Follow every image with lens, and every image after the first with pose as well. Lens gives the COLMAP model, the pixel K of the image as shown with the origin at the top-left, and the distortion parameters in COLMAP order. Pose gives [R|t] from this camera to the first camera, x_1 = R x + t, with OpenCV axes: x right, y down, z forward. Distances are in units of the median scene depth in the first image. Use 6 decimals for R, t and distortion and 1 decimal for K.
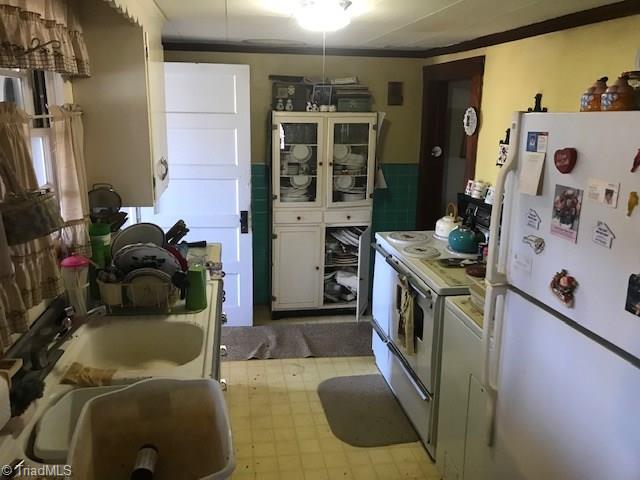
lens RADIAL K [[527.3, 0, 305.4], [0, 527.3, 234.2], [0, 0, 1]] dist [0.051918, -0.062017]
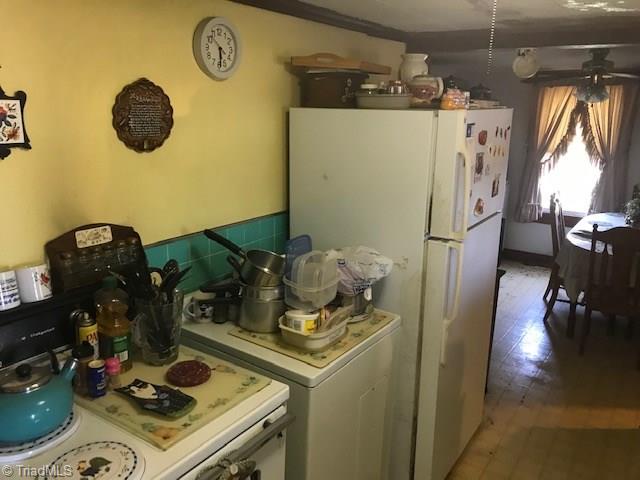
lens RADIAL K [[527.3, 0, 305.4], [0, 527.3, 234.2], [0, 0, 1]] dist [0.051918, -0.062017]
pose [[-0.727992, -0.185970, 0.659881, -0.257370], [0.134284, 0.905185, 0.403247, -0.564682], [-0.672306, 0.382172, -0.633995, 2.336293]]
